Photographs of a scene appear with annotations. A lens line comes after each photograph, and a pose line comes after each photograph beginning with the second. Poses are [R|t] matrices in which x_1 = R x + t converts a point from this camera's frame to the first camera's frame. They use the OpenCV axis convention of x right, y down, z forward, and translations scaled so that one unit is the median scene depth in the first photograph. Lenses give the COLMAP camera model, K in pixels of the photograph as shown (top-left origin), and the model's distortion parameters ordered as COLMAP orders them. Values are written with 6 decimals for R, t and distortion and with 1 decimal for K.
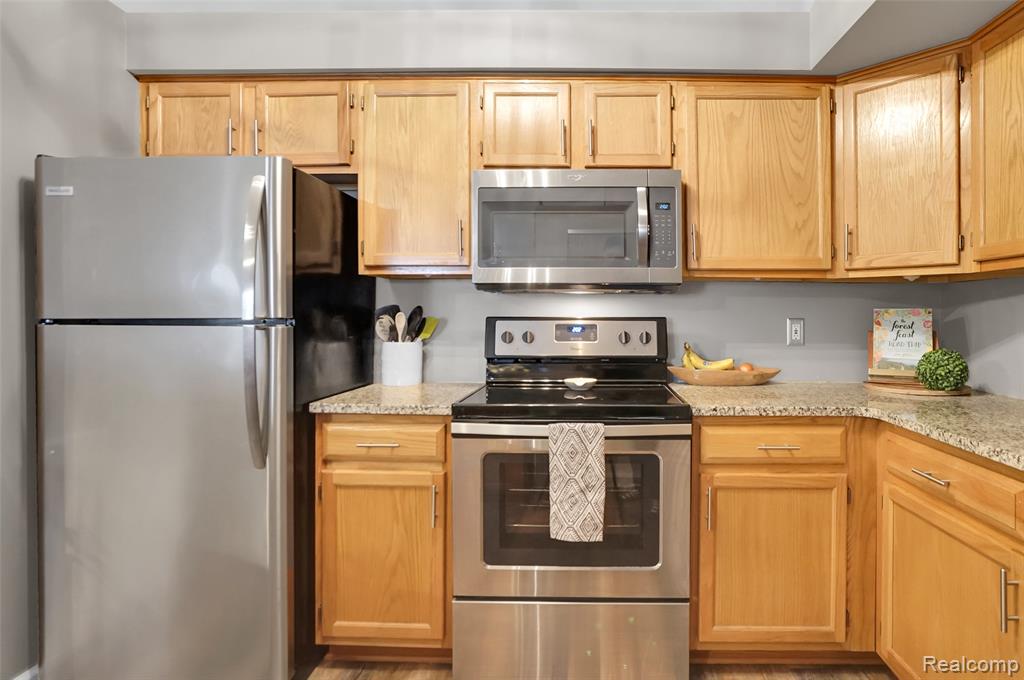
lens RADIAL K [[547.5, 0, 568.9], [0, 547.5, 315.6], [0, 0, 1]] dist [-0.038257, 0.020527]
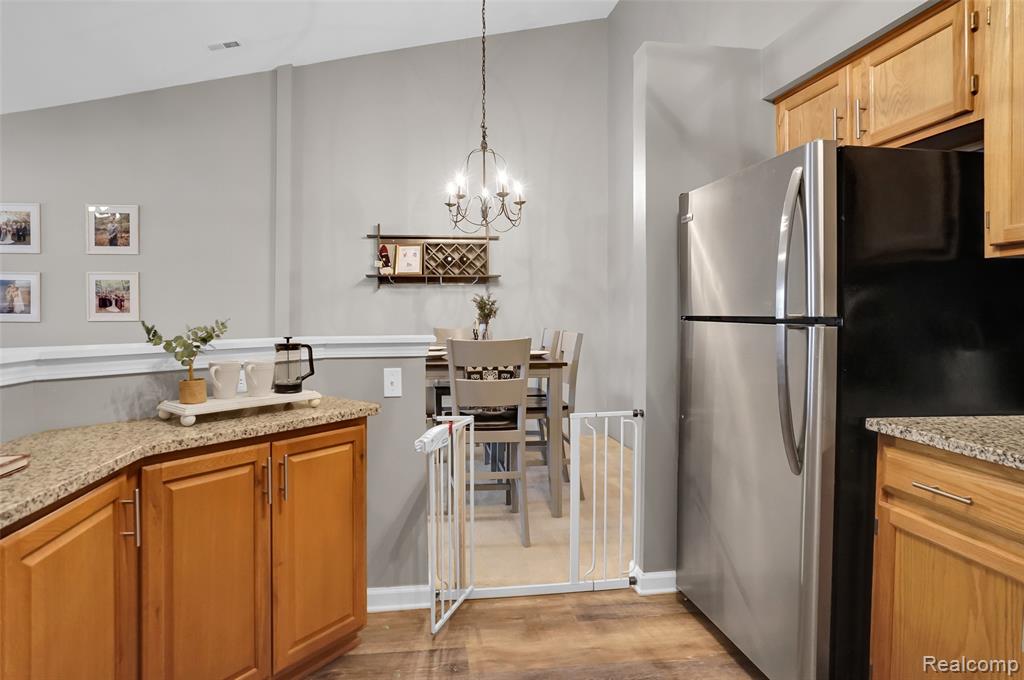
lens RADIAL K [[547.5, 0, 488.1], [0, 547.5, 323.4], [0, 0, 1]] dist [-0.038257, 0.020527]
pose [[0.158588, 0.017282, -0.987194, 0.252961], [-0.006784, 0.999842, 0.016413, 0.003784], [0.987321, 0.004094, 0.158680, 0.279055]]
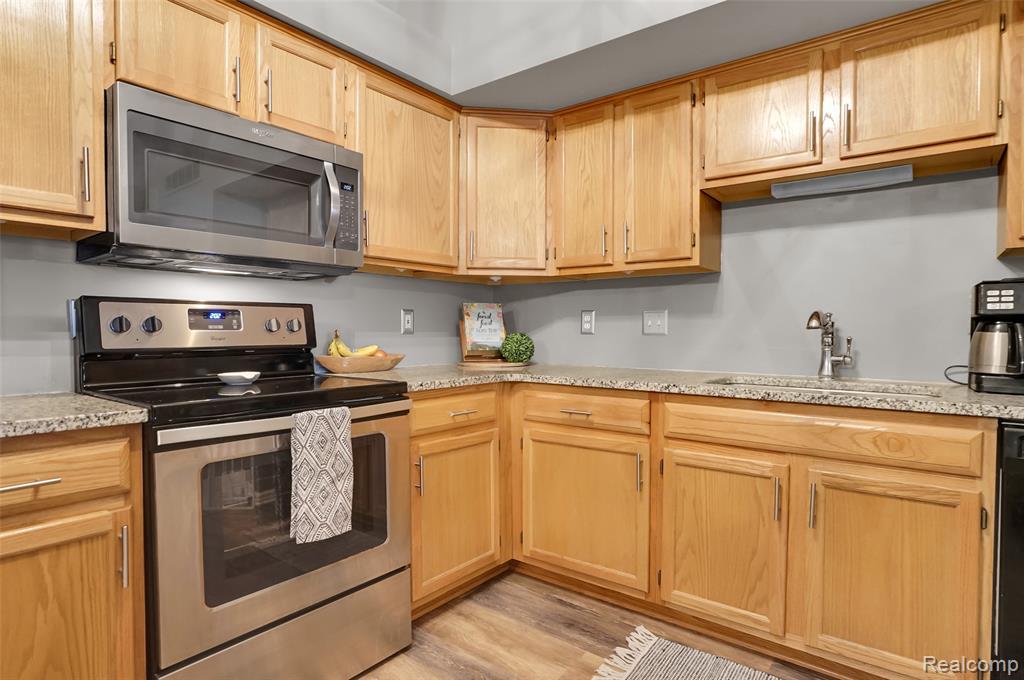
lens RADIAL K [[547.5, 0, 504.0], [0, 547.5, 339.9], [0, 0, 1]] dist [-0.038257, 0.020527]
pose [[0.617497, -0.016268, 0.786405, -0.472100], [-0.000656, 0.999775, 0.021196, 0.058314], [-0.786573, -0.013604, 0.617348, 0.195271]]
